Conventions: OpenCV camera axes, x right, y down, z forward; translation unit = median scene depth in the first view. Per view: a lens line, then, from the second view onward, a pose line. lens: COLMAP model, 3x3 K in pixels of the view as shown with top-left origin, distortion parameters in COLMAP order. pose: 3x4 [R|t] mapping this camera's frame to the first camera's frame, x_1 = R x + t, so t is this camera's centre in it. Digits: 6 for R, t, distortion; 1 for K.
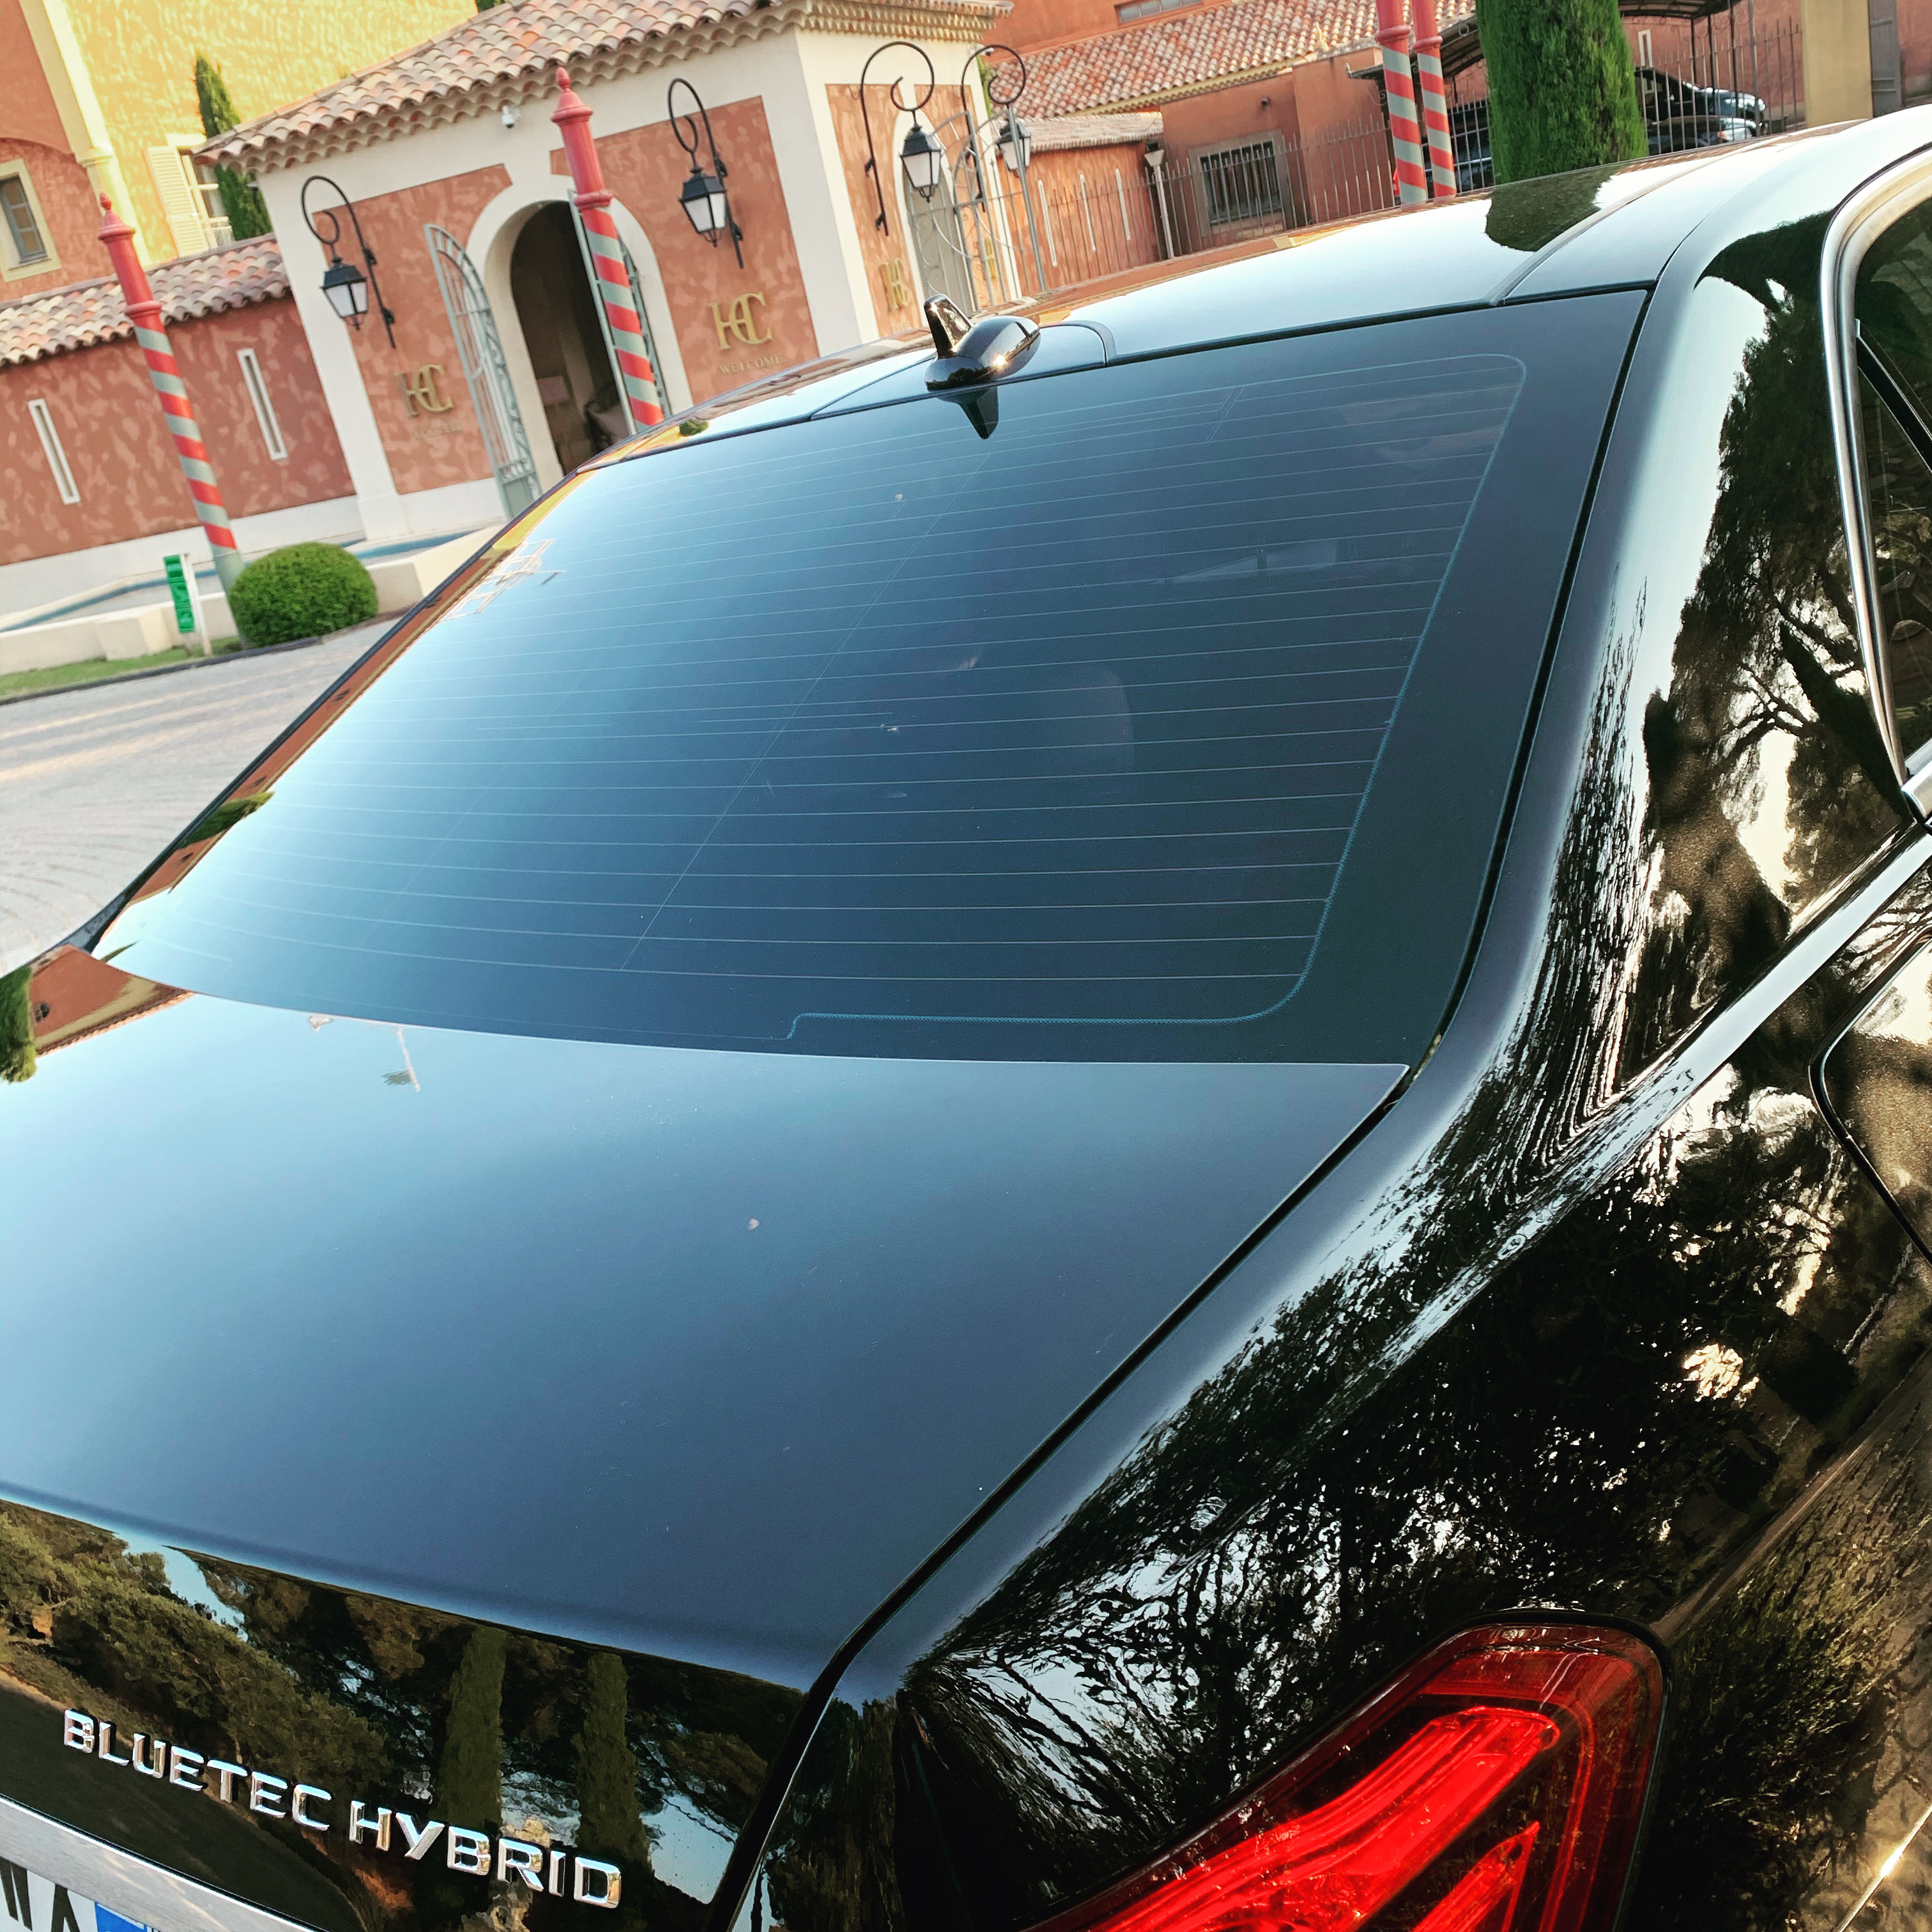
lens RADIAL K [[1947.4, 0, 966.0], [0, 1947.4, 966.0], [0, 0, 1]] dist [0.009402, 0.012360]
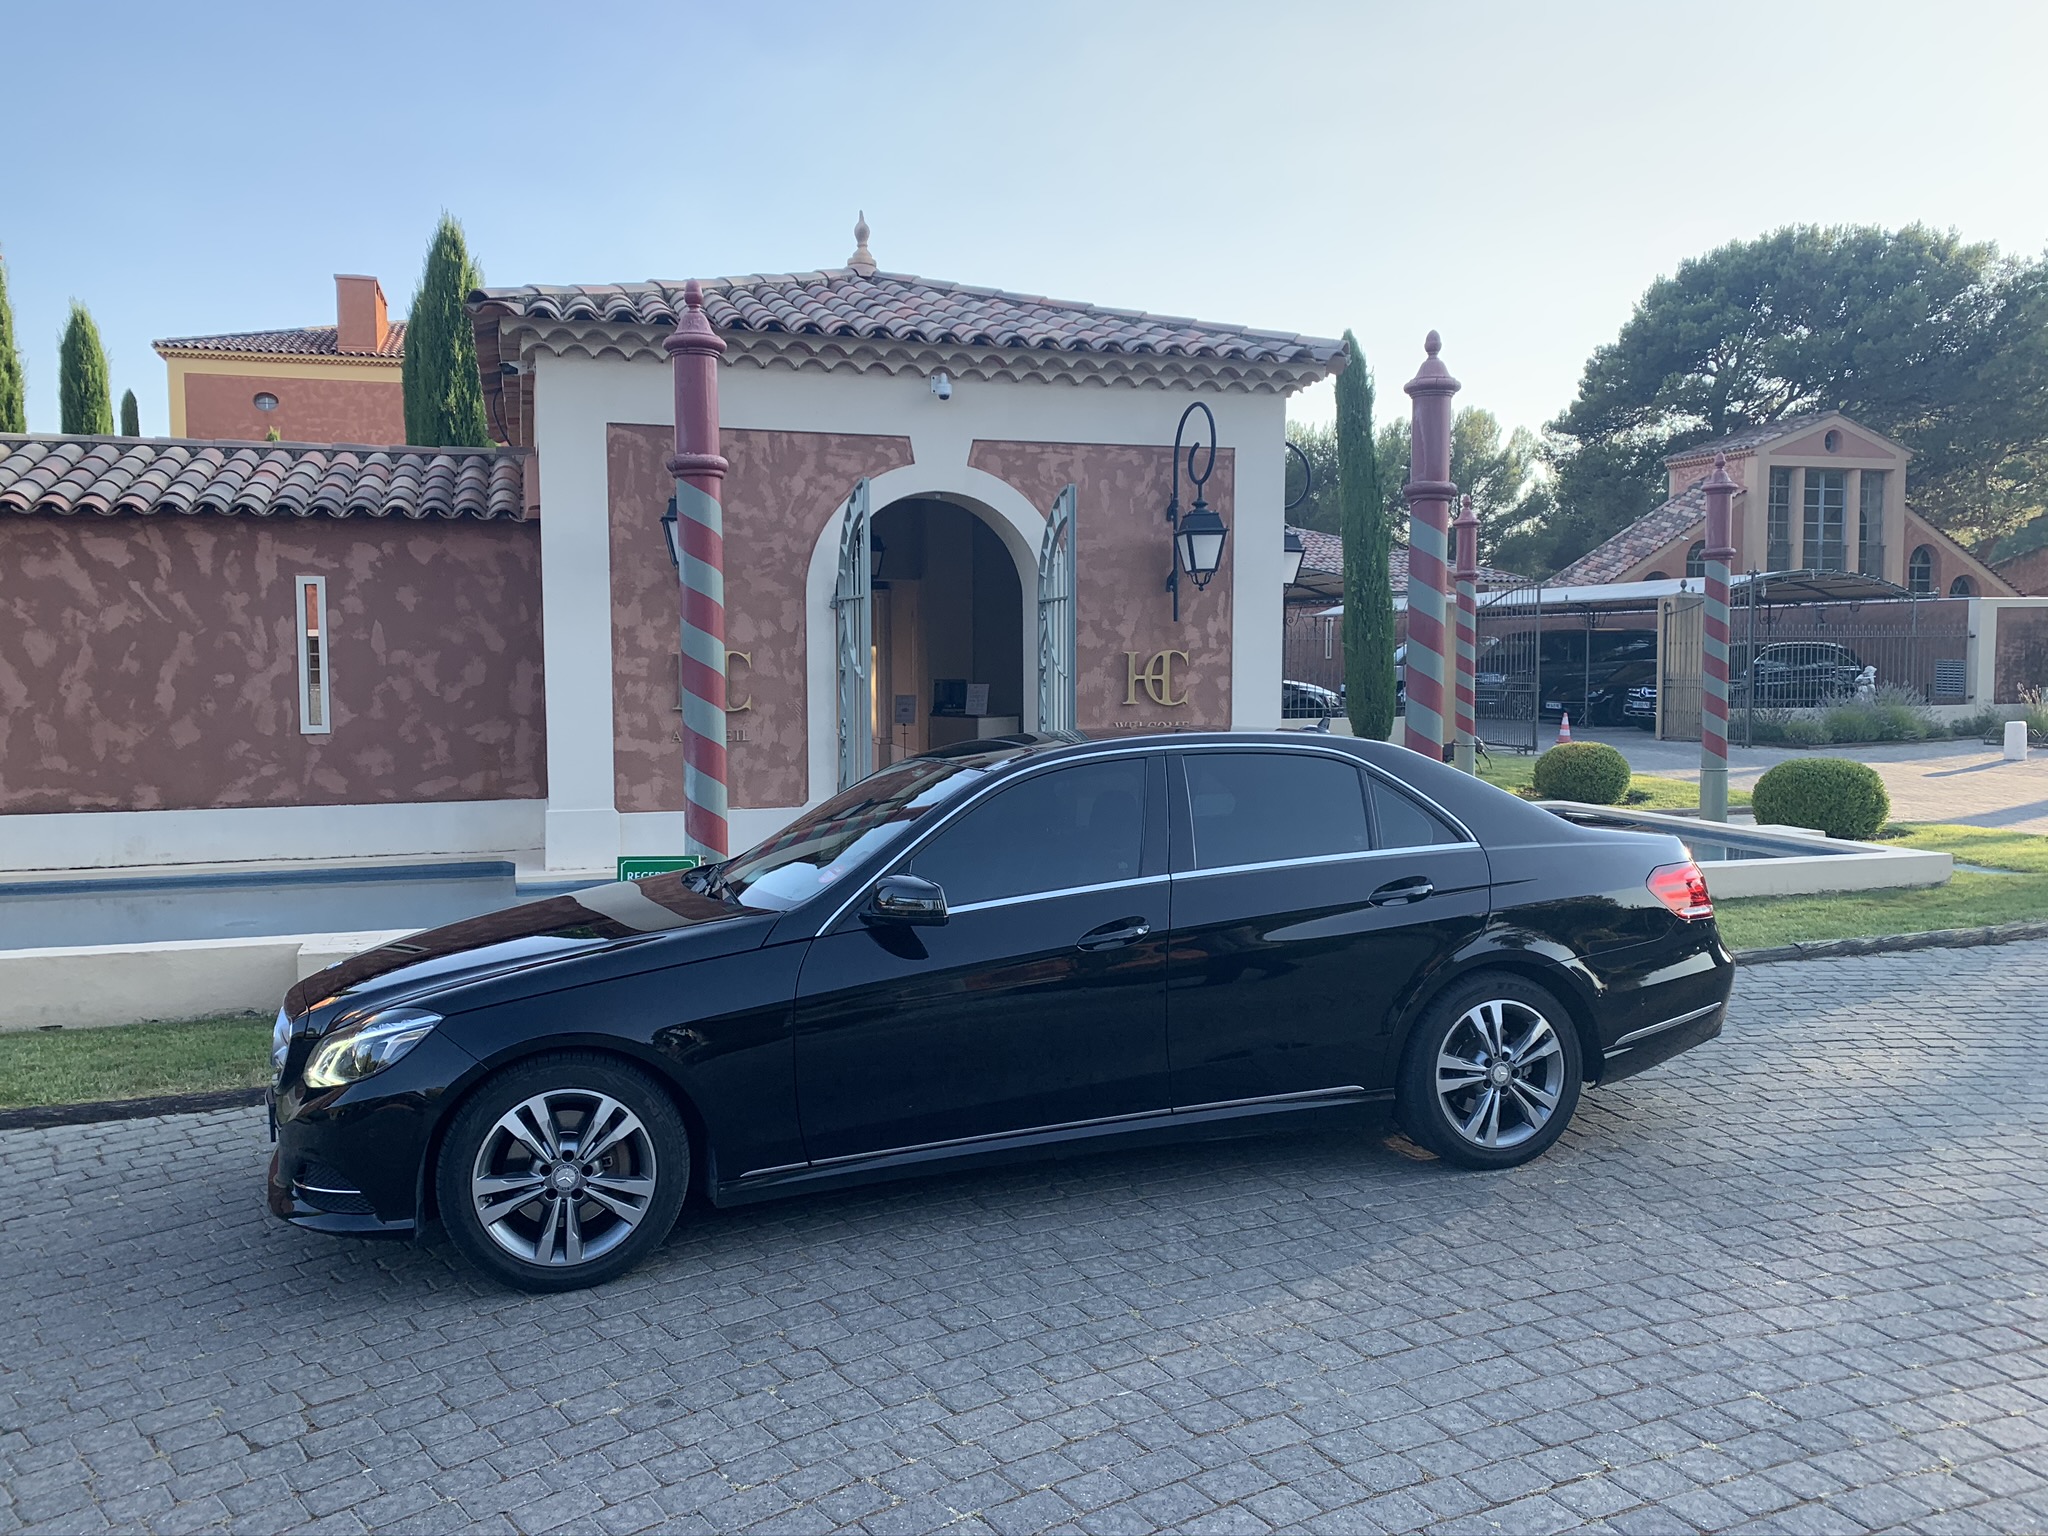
lens RADIAL K [[1592.0, 0, 1001.7], [0, 1592.0, 766.2], [0, 0, 1]] dist [0.036660, -0.005967]
pose [[0.809175, 0.164230, 0.564150, -0.514620], [0.038933, 0.943047, -0.330373, -0.062761], [-0.586277, 0.289294, 0.756696, 0.488063]]
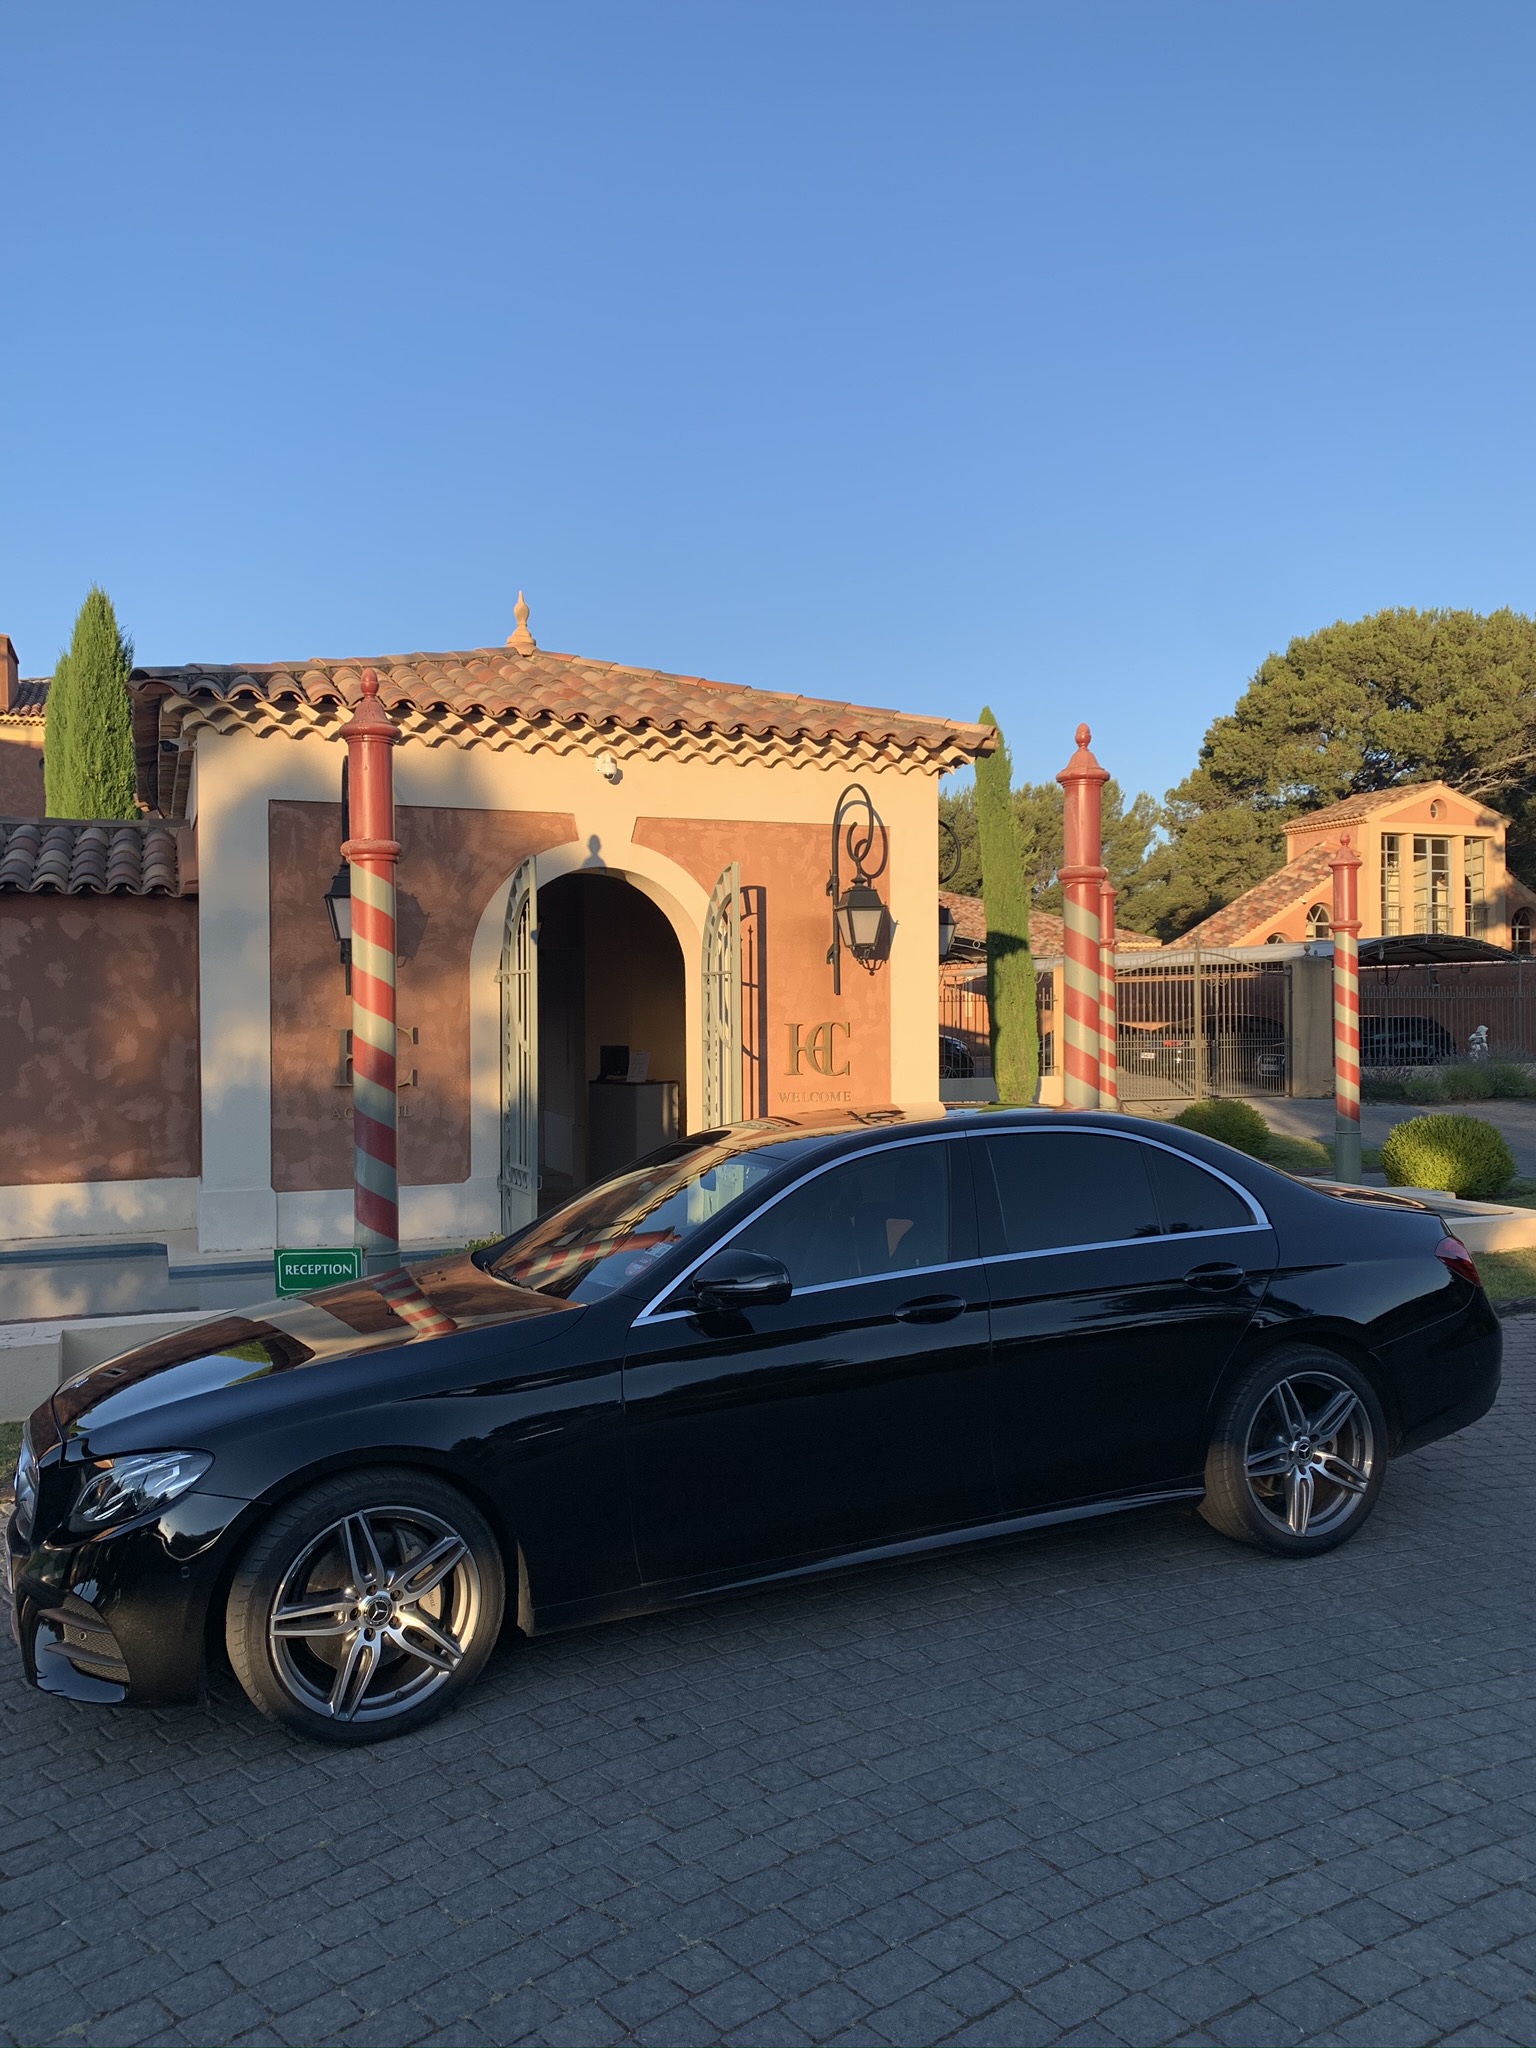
lens RADIAL K [[1592.0, 0, 768.0], [0, 1592.0, 1024.0], [0, 0, 1]] dist [0.036660, -0.005967]
pose [[0.765247, 0.196548, 0.612998, -0.523878], [0.072238, 0.920015, -0.385168, -0.066468], [-0.639671, 0.339030, 0.689840, 0.487663]]
